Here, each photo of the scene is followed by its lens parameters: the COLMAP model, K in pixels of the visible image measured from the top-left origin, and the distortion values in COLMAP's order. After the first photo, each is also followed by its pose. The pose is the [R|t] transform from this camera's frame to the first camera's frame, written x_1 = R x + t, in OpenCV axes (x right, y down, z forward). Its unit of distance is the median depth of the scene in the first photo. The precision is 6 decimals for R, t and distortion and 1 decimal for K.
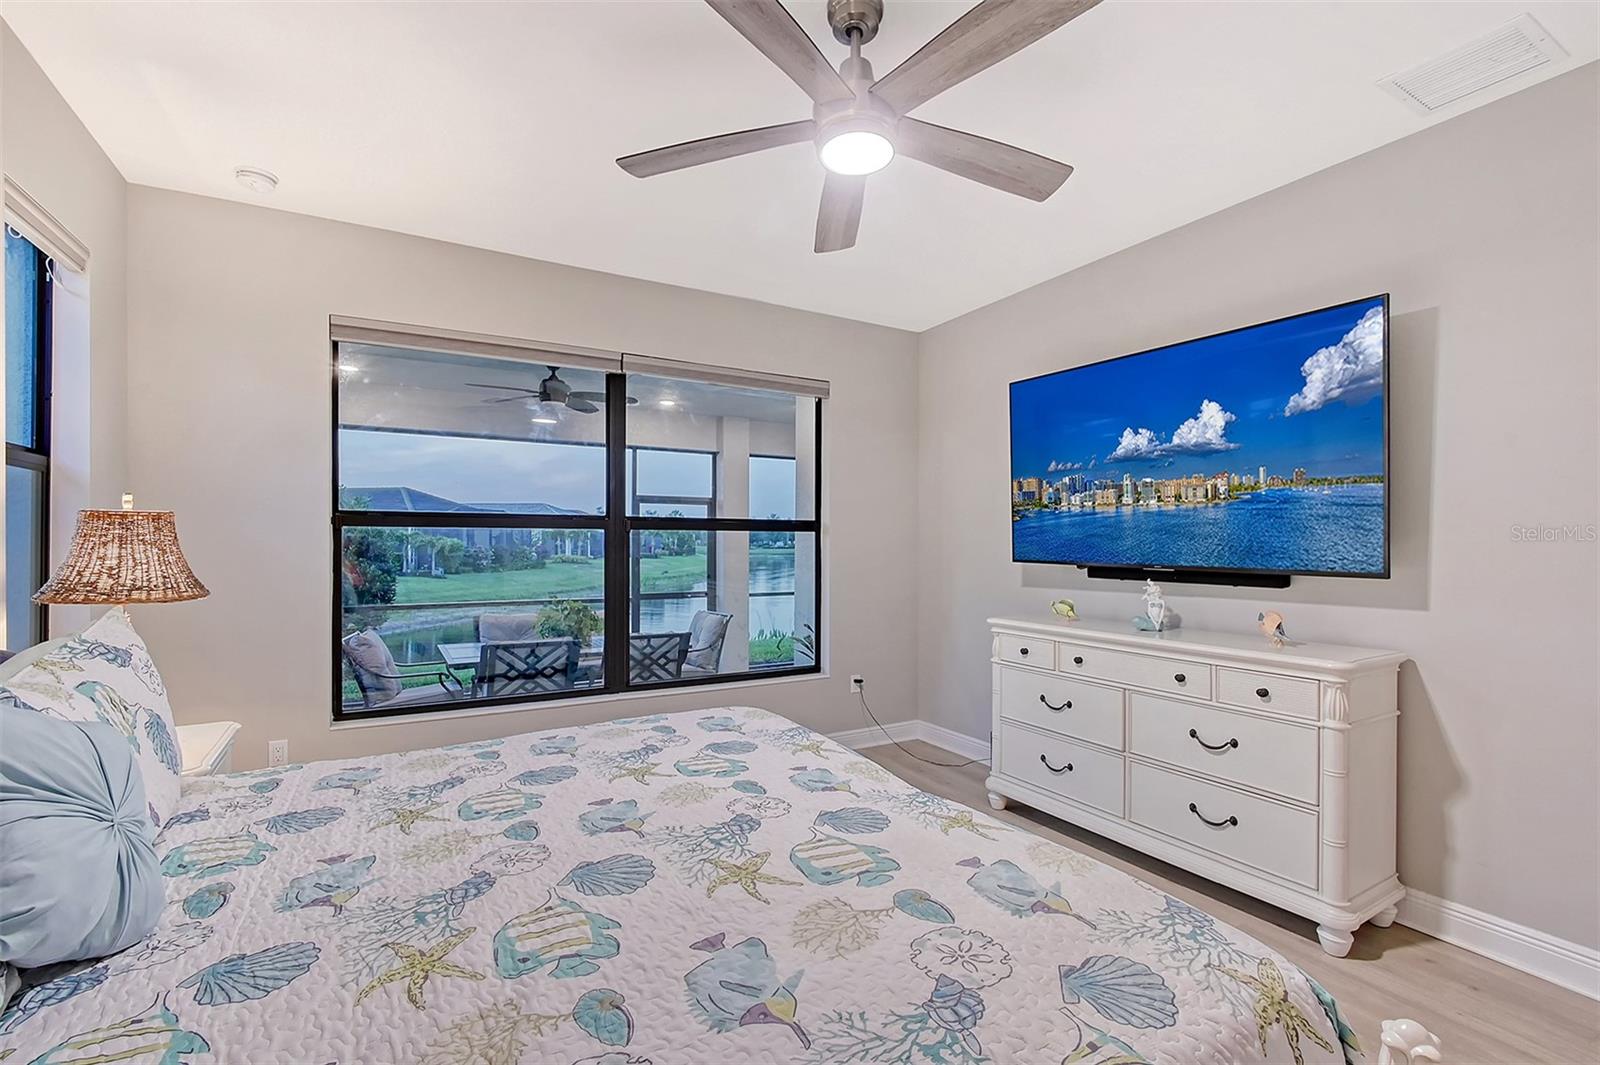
lens RADIAL K [[720.3, 0, 813.8], [0, 720.3, 548.2], [0, 0, 1]] dist [-0.001241, 0.000084]
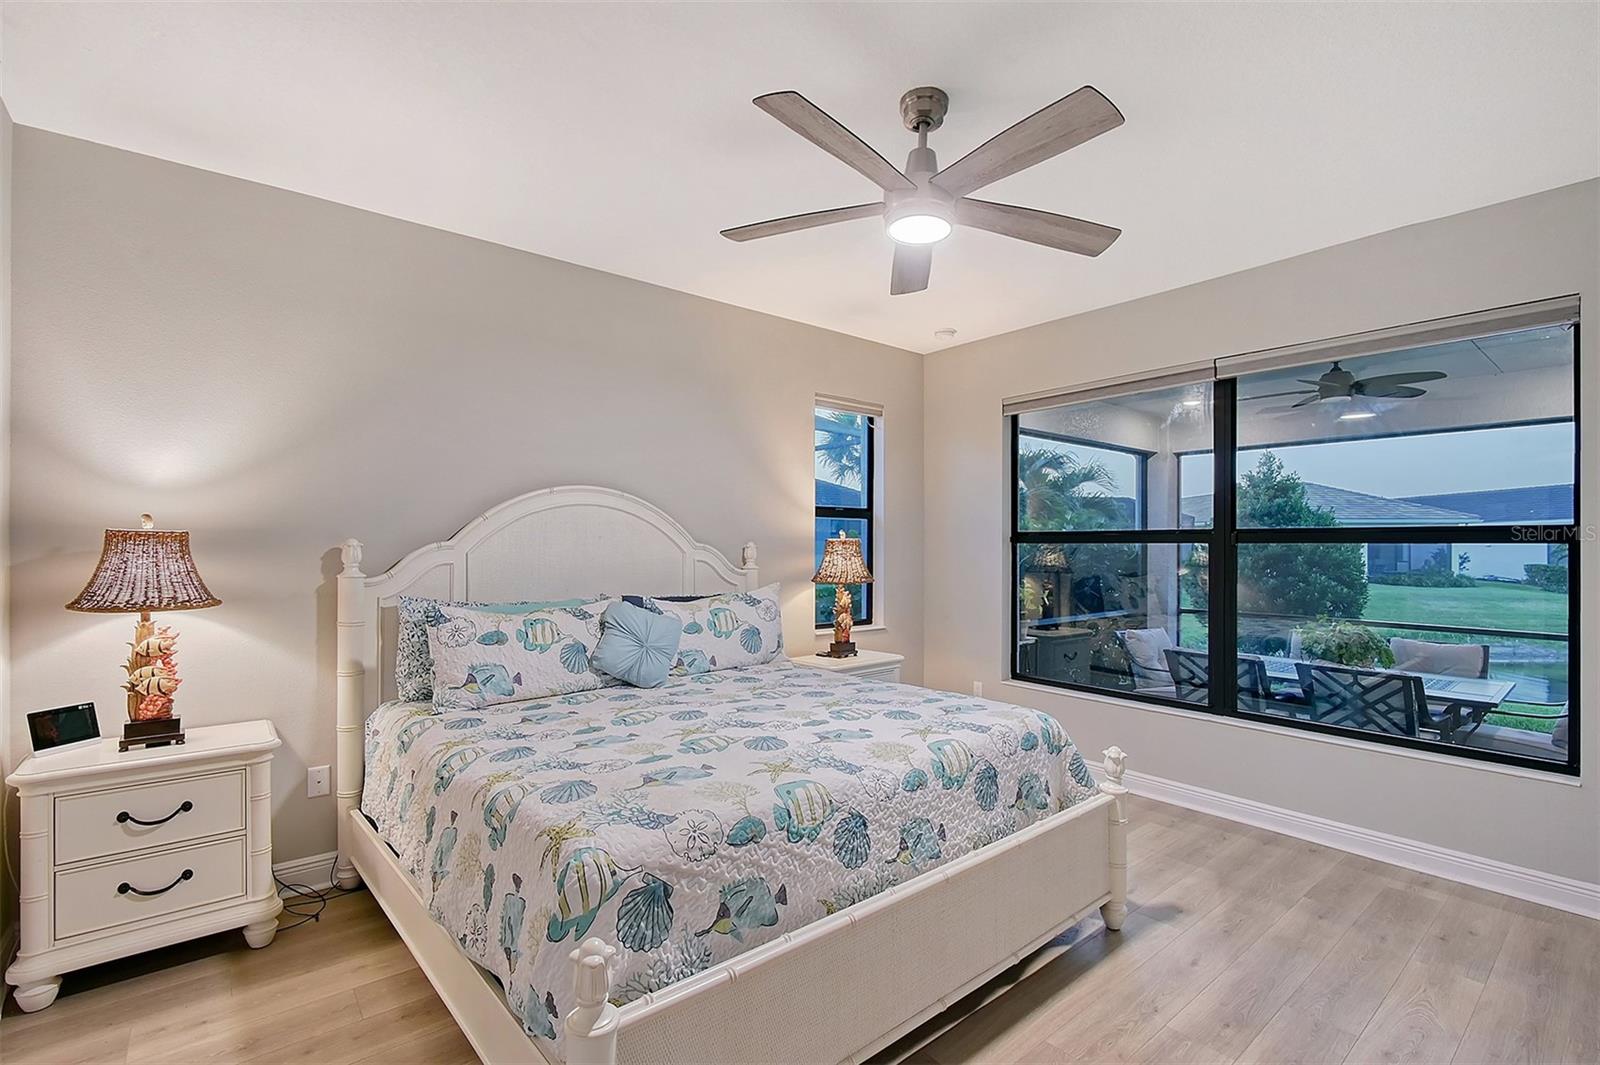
lens RADIAL K [[720.3, 0, 813.8], [0, 720.3, 548.2], [0, 0, 1]] dist [-0.001241, 0.000084]
pose [[0.165095, 0.000255, -0.986278, 0.524014], [-0.011307, 0.999935, -0.001634, -0.010728], [0.986213, 0.011421, 0.165087, 0.282502]]
